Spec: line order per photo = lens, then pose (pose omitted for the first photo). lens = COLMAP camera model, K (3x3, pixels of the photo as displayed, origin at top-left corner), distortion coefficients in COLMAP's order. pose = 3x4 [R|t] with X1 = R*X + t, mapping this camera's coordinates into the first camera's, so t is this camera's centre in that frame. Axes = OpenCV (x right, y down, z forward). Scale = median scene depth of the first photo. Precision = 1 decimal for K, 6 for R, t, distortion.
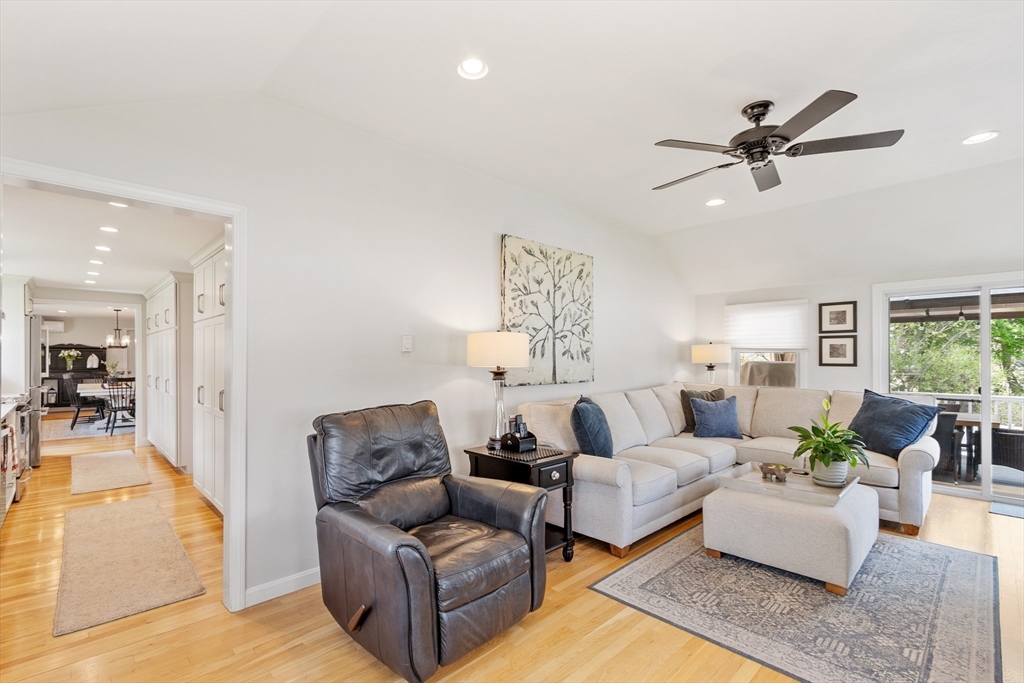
lens RADIAL K [[455.9, 0, 488.5], [0, 455.9, 358.4], [0, 0, 1]] dist [0.006265, -0.003464]
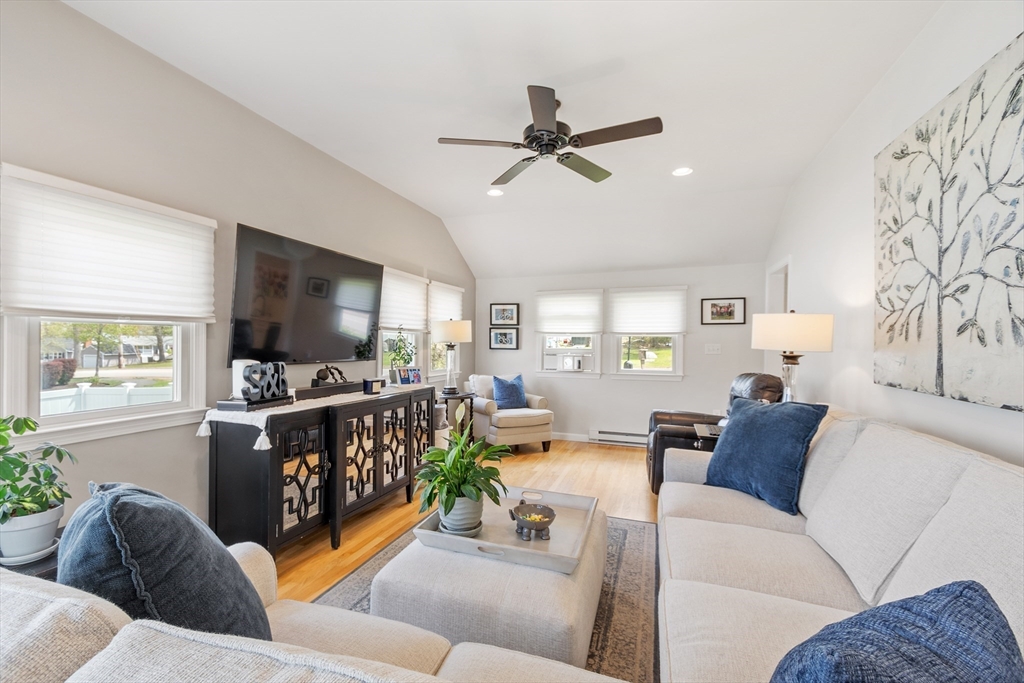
lens RADIAL K [[455.9, 0, 481.4], [0, 455.9, 340.0], [0, 0, 1]] dist [0.006265, -0.003464]
pose [[-0.898590, -0.008569, -0.438706, 0.756033], [-0.009777, 0.999952, 0.000495, 0.003006], [0.438681, 0.004734, -0.898630, 1.198391]]
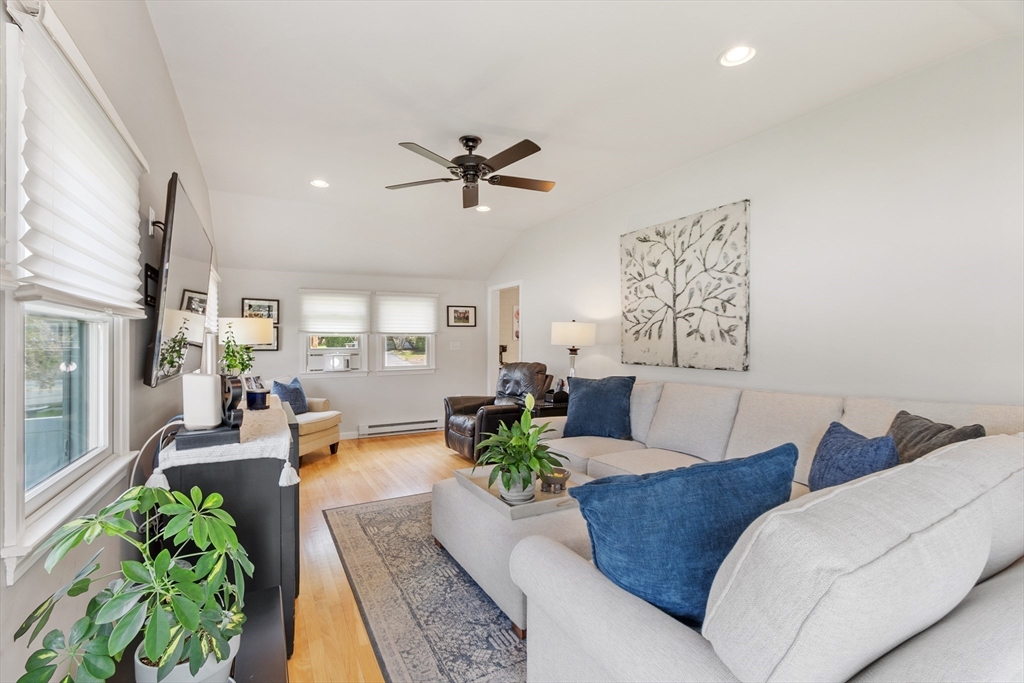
lens RADIAL K [[455.9, 0, 490.3], [0, 455.9, 335.5], [0, 0, 1]] dist [0.006265, -0.003464]
pose [[-0.265126, -0.010278, -0.964159, 1.129542], [-0.001710, 0.999947, -0.010189, 0.001687], [0.964212, -0.001052, -0.265129, 0.873144]]
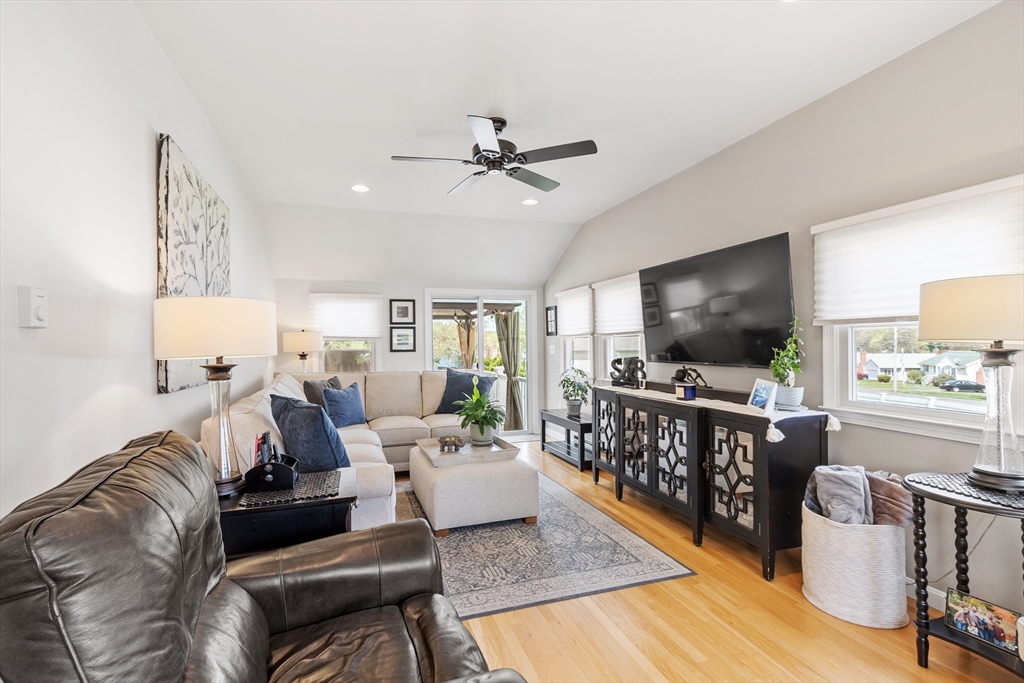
lens RADIAL K [[455.9, 0, 486.5], [0, 455.9, 340.9], [0, 0, 1]] dist [0.006265, -0.003464]
pose [[0.433762, 0.004086, 0.901018, -0.280792], [0.015715, 0.999803, -0.012099, 0.007176], [-0.900890, 0.019408, 0.433613, 0.333126]]
